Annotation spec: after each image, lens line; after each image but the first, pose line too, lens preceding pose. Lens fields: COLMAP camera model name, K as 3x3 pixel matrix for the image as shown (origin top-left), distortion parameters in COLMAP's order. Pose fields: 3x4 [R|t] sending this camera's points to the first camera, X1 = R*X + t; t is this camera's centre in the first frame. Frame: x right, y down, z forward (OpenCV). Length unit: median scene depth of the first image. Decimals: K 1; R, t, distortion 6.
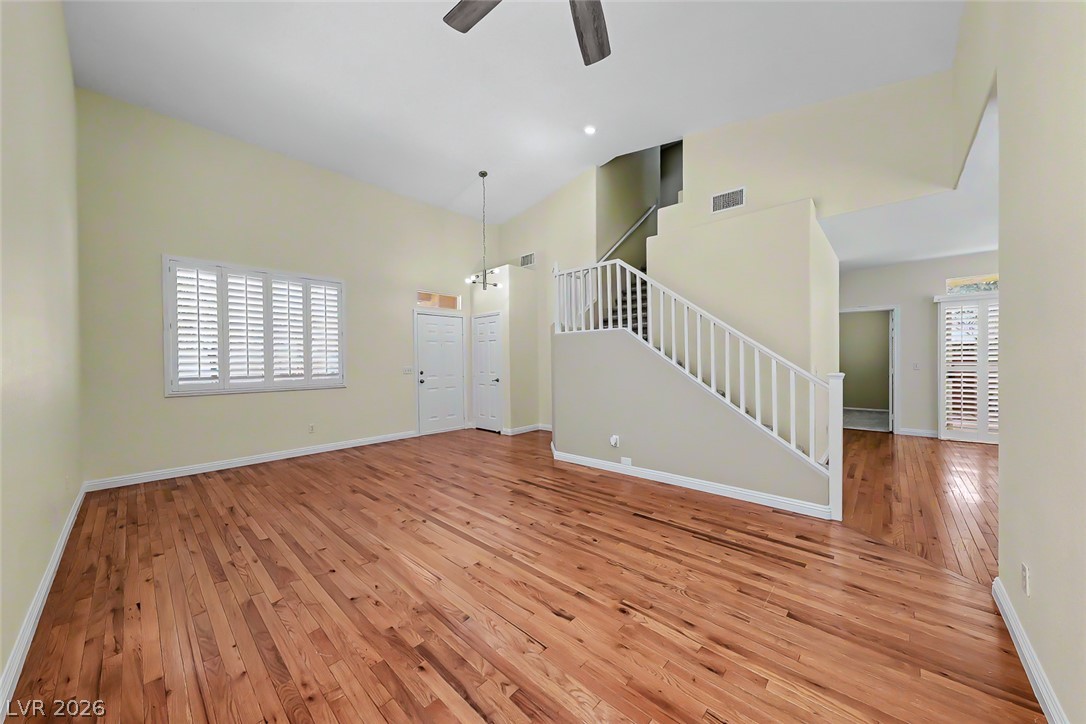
lens RADIAL K [[377.6, 0, 540.2], [0, 377.6, 361.5], [0, 0, 1]] dist [0.001751, -0.000306]
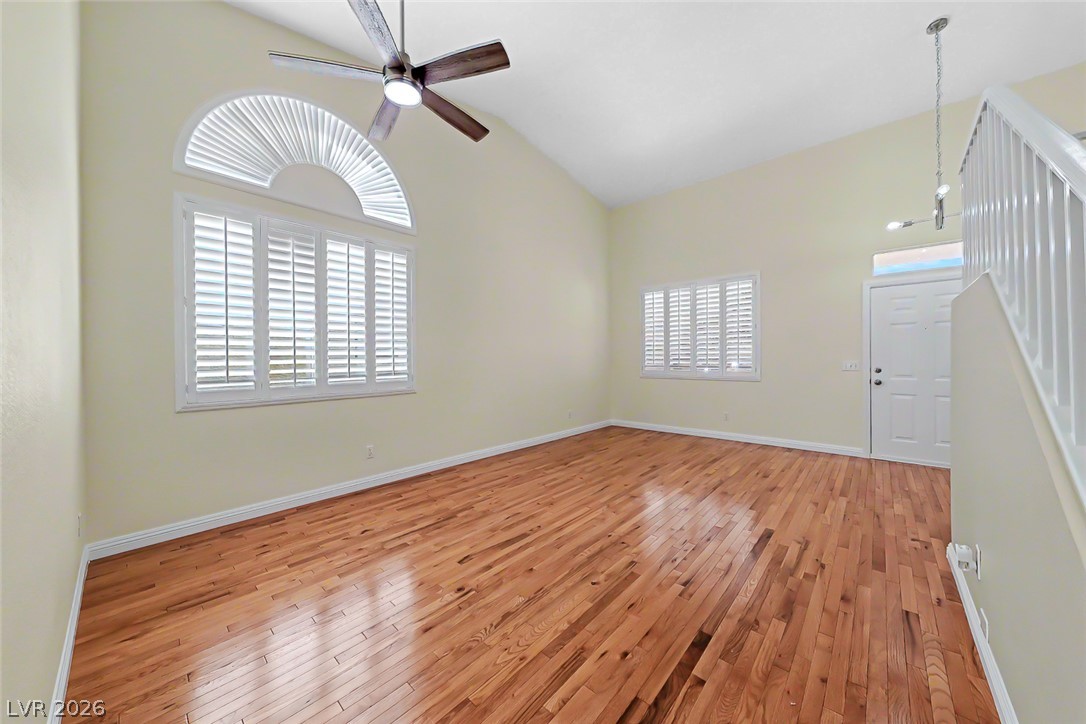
lens RADIAL K [[377.6, 0, 538.3], [0, 377.6, 359.5], [0, 0, 1]] dist [0.001751, -0.000306]
pose [[0.008470, 0.015326, -0.999847, 0.794591], [0.005610, 0.999866, 0.015373, -0.009750], [0.999948, -0.005739, 0.008383, 0.746524]]
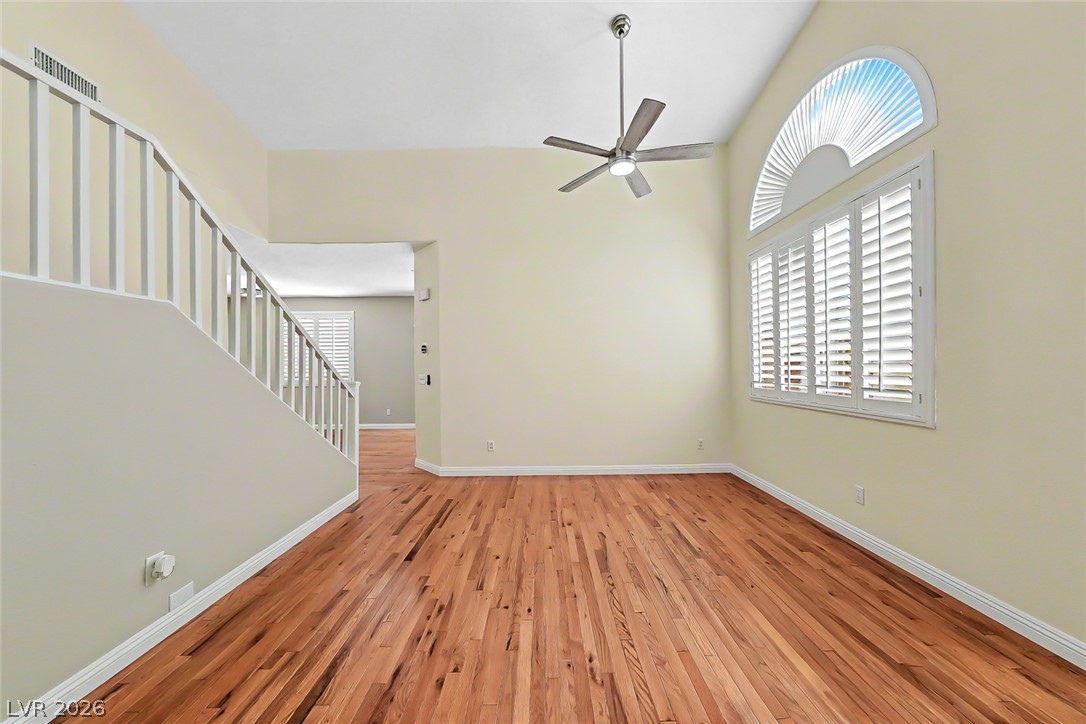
lens RADIAL K [[377.6, 0, 541.5], [0, 377.6, 363.4], [0, 0, 1]] dist [0.001751, -0.000306]
pose [[-0.680389, 0.022414, 0.732508, -0.541336], [0.018193, 0.999741, -0.013693, -0.000737], [-0.732625, 0.004010, -0.680621, 1.329334]]
